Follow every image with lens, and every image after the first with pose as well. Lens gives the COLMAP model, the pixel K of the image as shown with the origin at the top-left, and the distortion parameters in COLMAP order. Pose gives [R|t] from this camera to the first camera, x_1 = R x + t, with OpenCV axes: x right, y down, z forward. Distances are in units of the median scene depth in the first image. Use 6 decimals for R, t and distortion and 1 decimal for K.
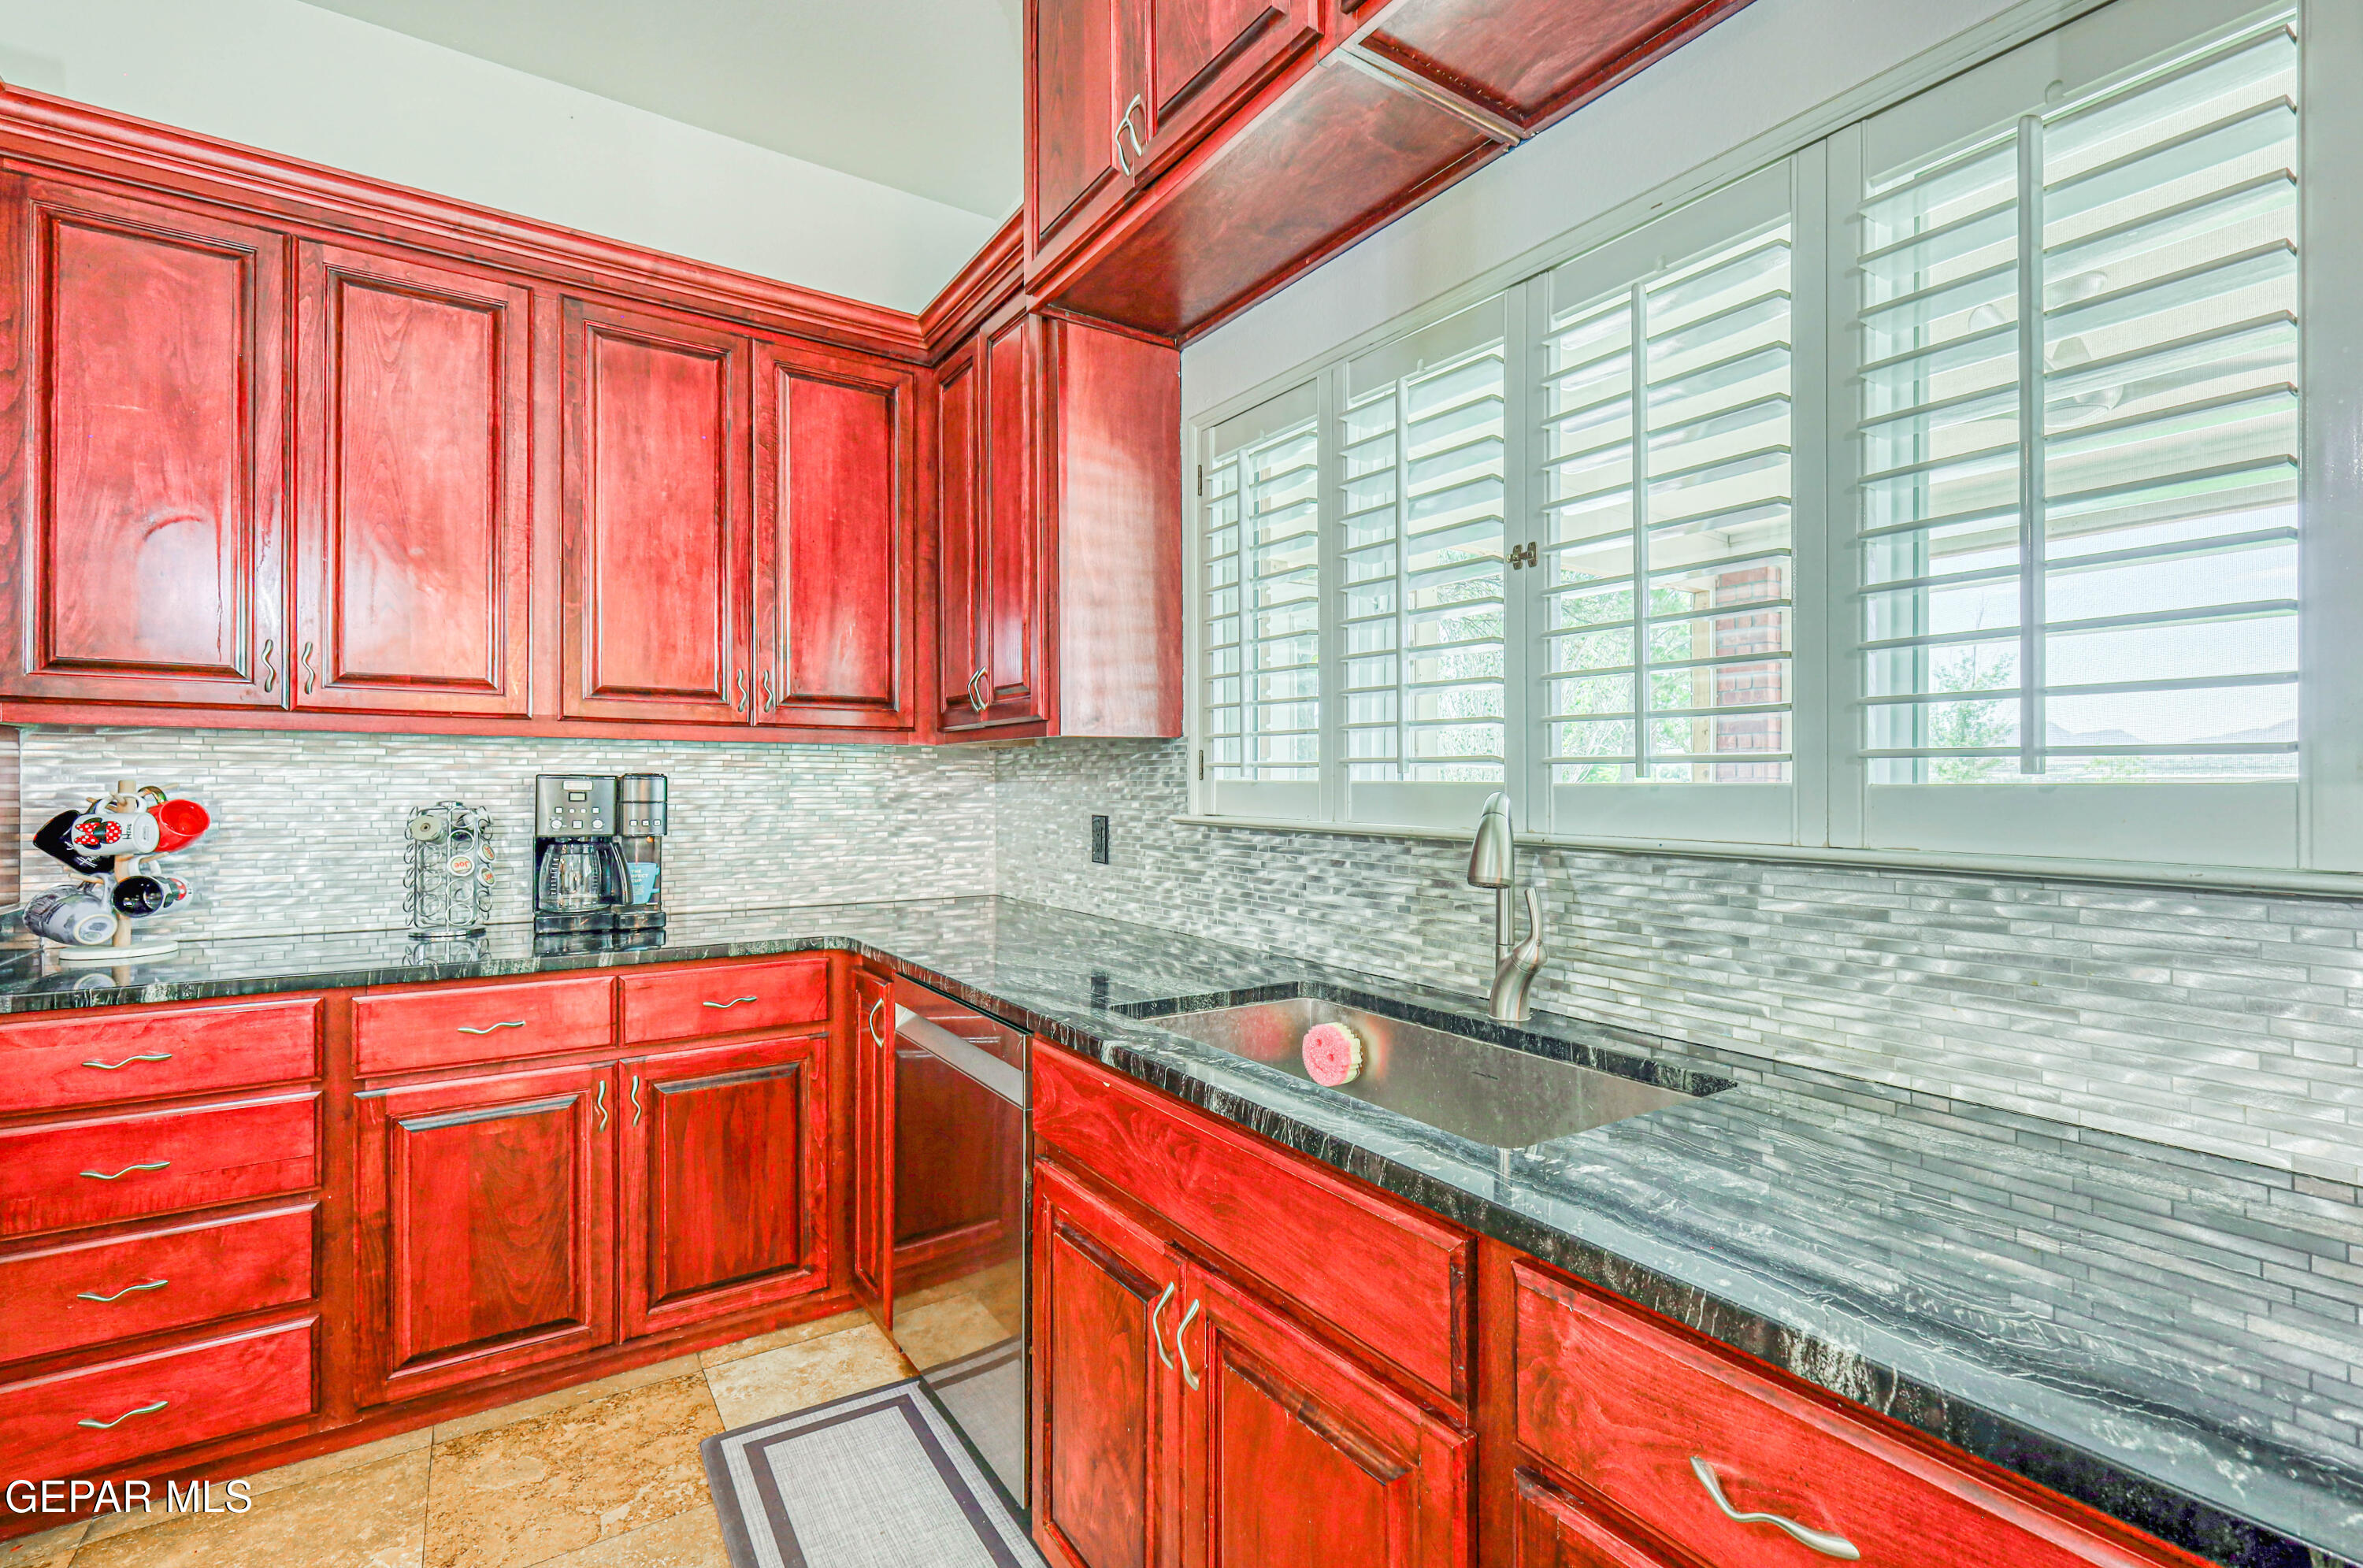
lens RADIAL K [[1032.5, 0, 1218.4], [0, 1032.5, 782.2], [0, 0, 1]] dist [0.004606, -0.000750]
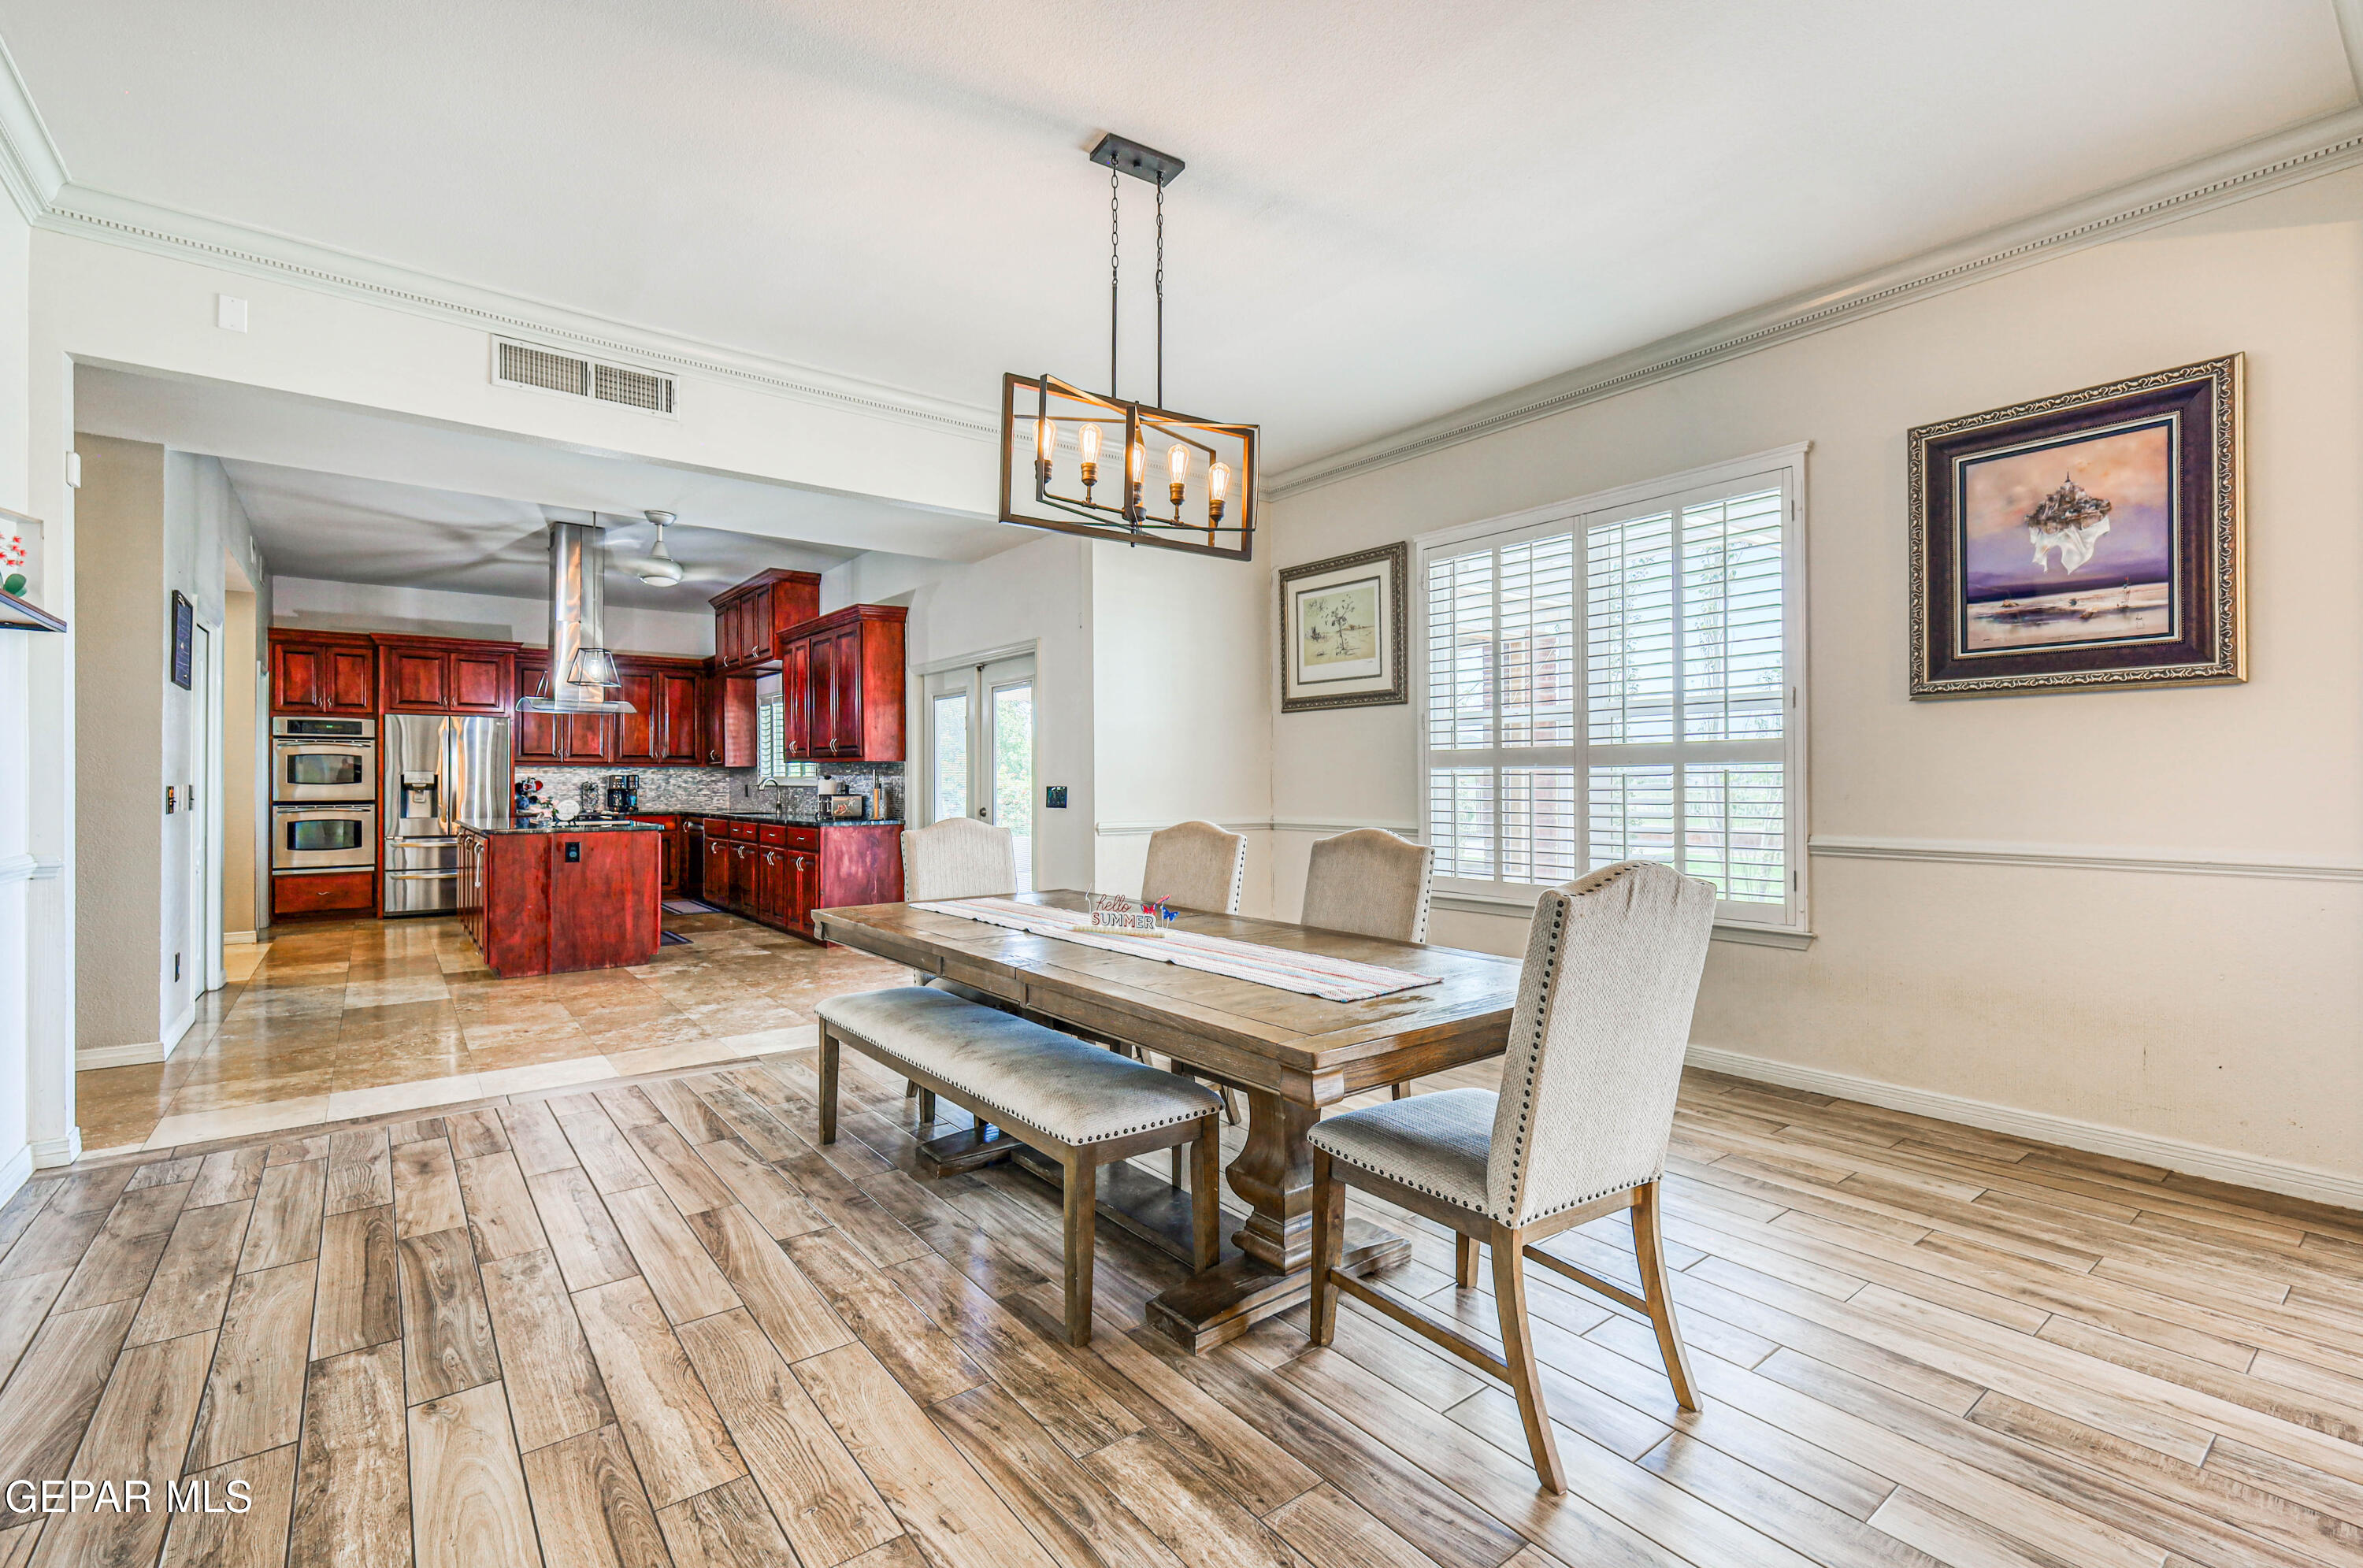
lens RADIAL K [[1032.5, 0, 1165.4], [0, 1032.5, 779.6], [0, 0, 1]] dist [0.004606, -0.000750]
pose [[0.999723, -0.002820, 0.023354, 1.630846], [0.002825, 0.999996, -0.000197, 0.018721], [-0.023354, 0.000263, 0.999727, -3.508163]]
